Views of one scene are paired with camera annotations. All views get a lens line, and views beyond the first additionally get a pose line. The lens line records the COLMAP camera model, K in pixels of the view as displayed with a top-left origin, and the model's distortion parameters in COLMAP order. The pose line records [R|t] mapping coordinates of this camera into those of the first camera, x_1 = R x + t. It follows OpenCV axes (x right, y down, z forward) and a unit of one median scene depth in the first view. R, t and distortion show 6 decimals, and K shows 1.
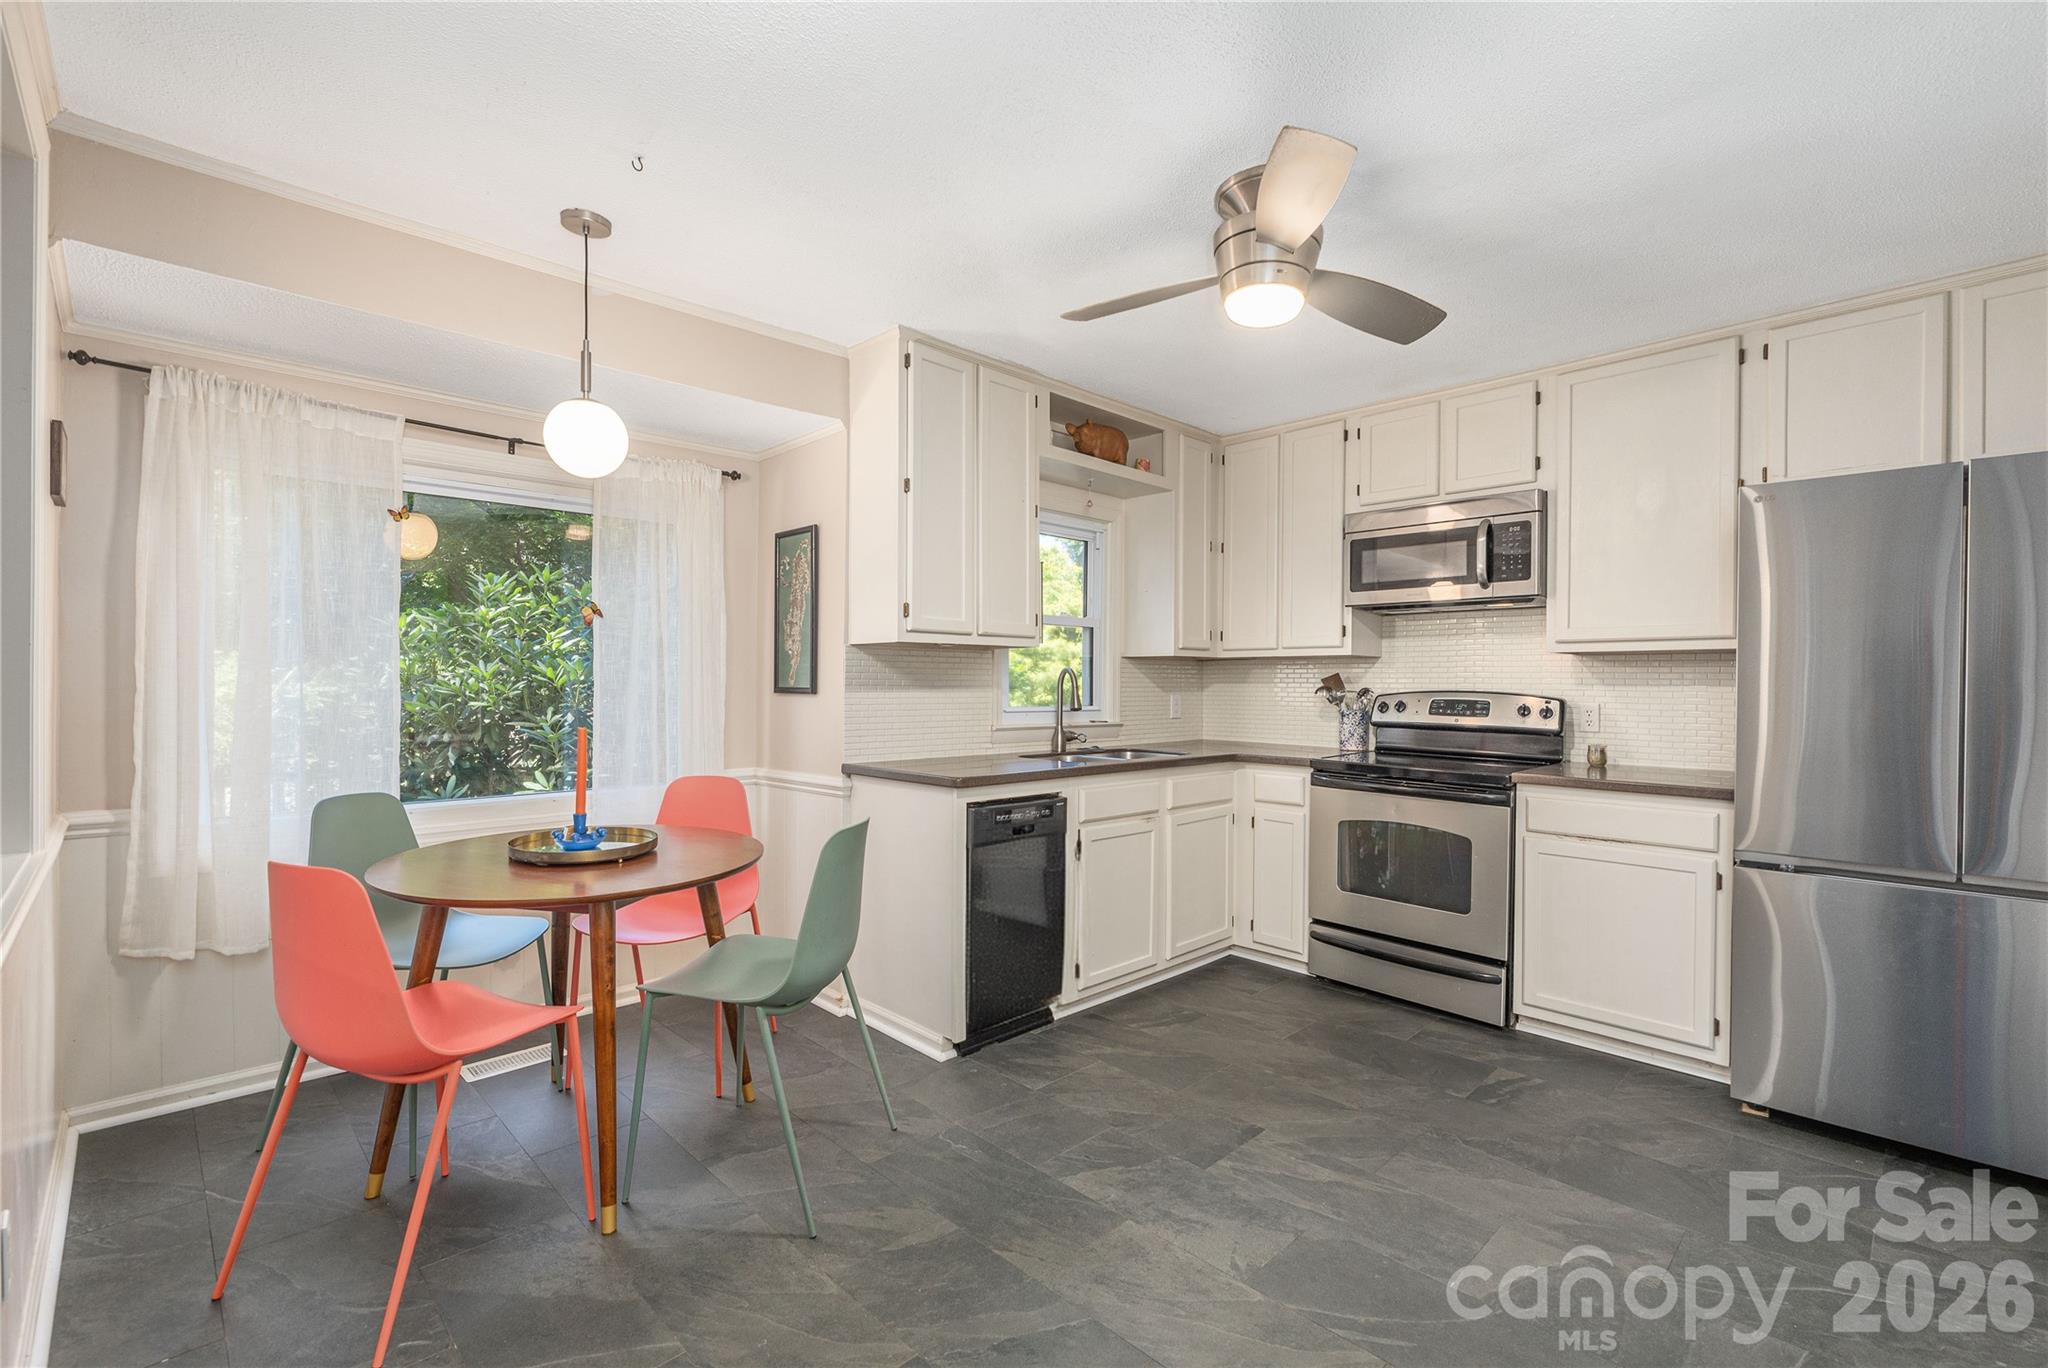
lens RADIAL K [[900.0, 0, 1022.4], [0, 900.0, 684.8], [0, 0, 1]] dist [0.000182, 0.000046]
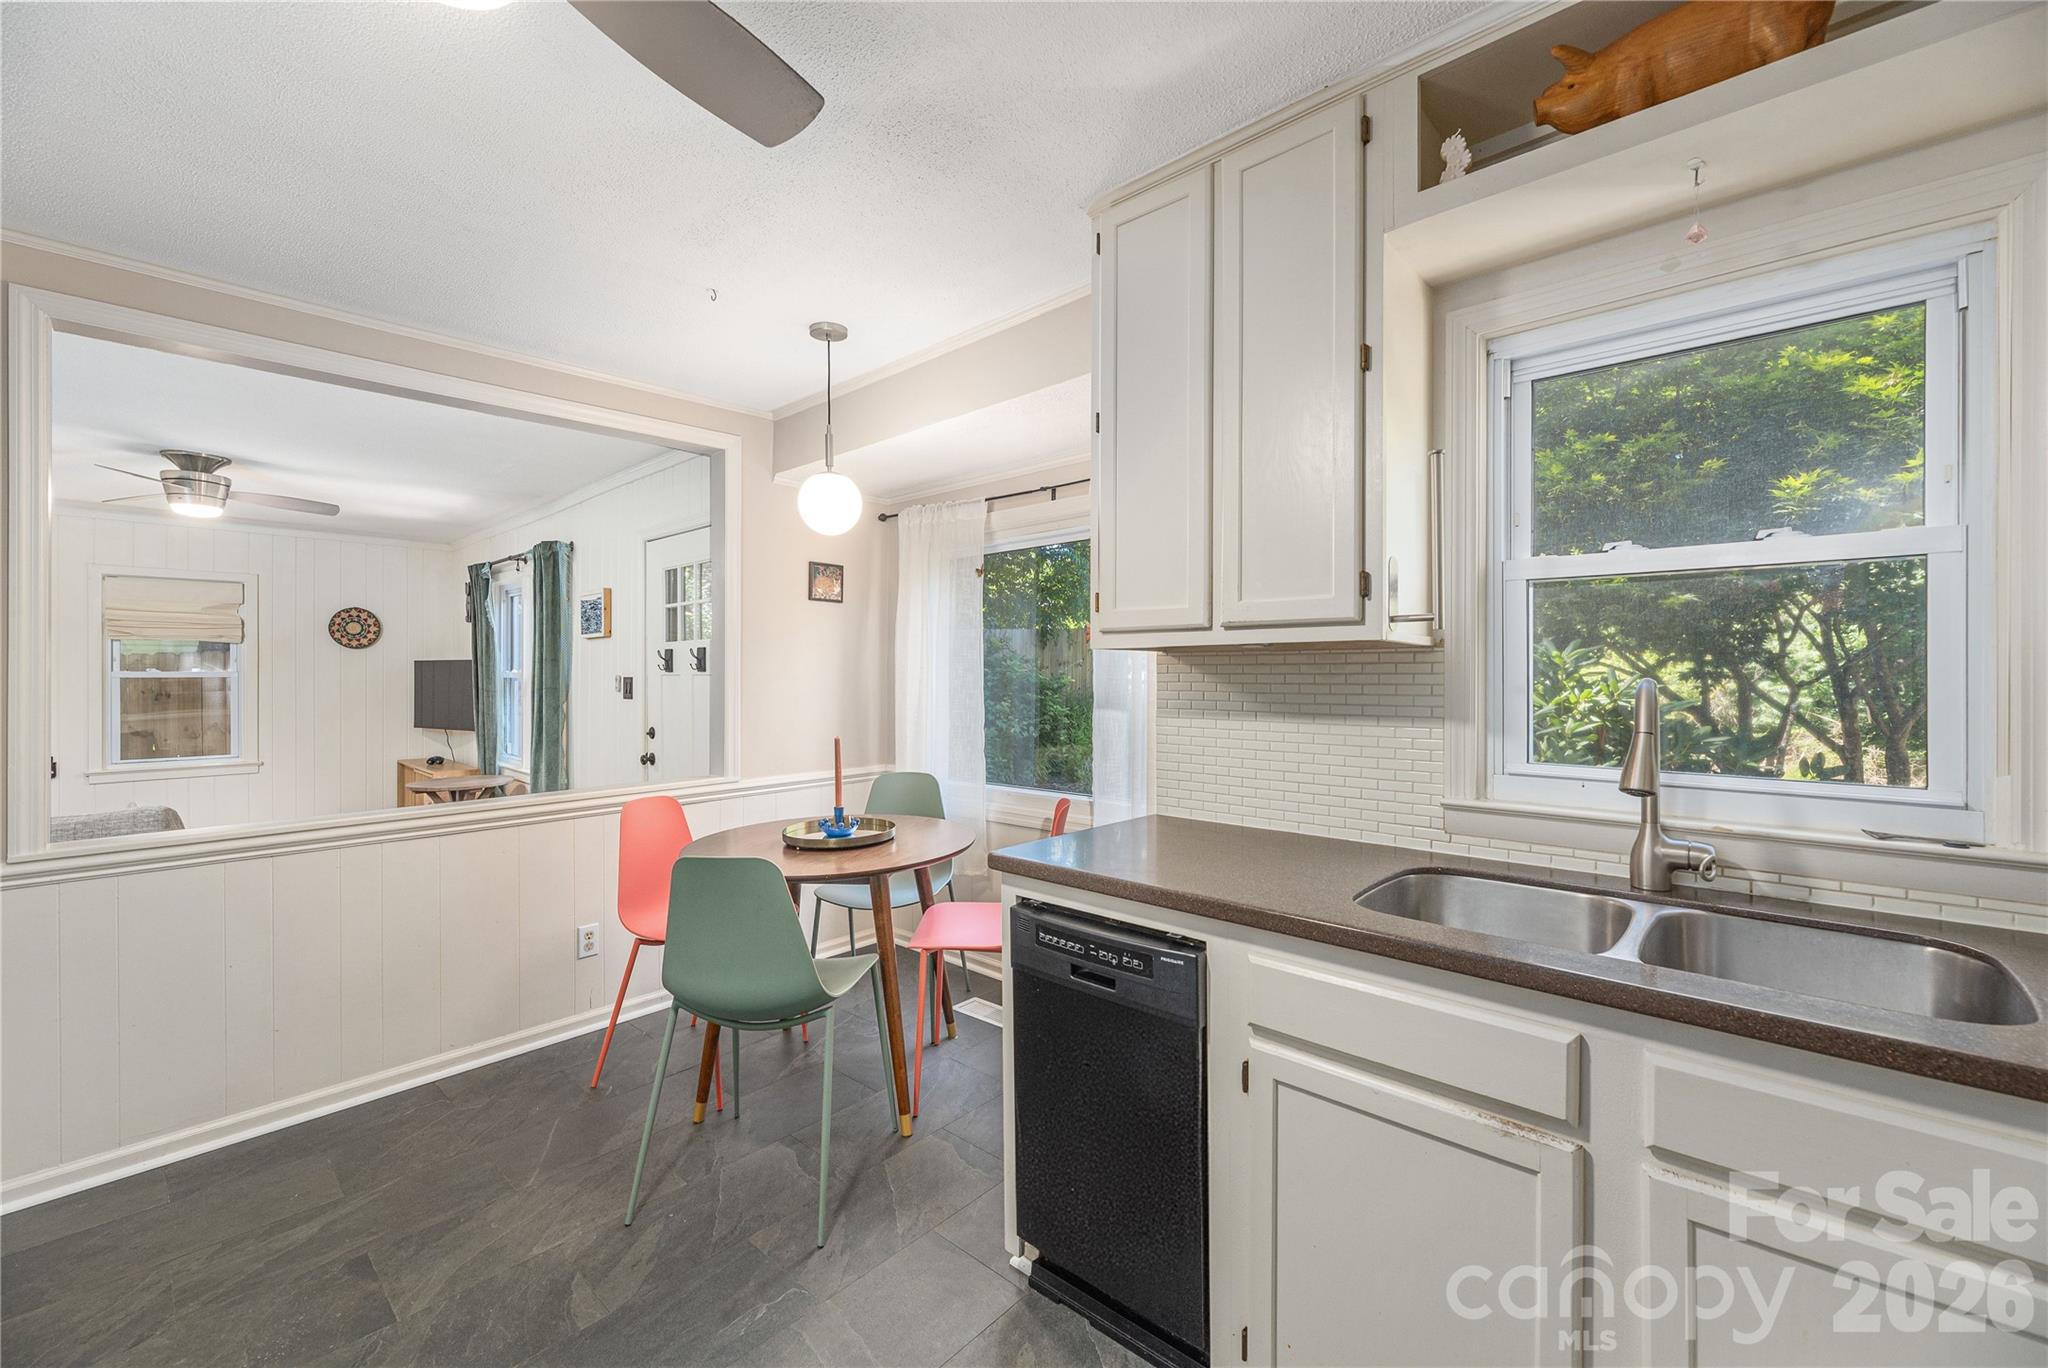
lens RADIAL K [[828.0, 0, 1024.1], [0, 828.0, 675.2], [0, 0, 1]] dist [-0.001600, 0.000304]
pose [[0.065895, -0.005395, -0.997812, 0.426174], [-0.000469, 0.999985, -0.005438, -0.020643], [0.997826, 0.000826, 0.065891, 0.759986]]
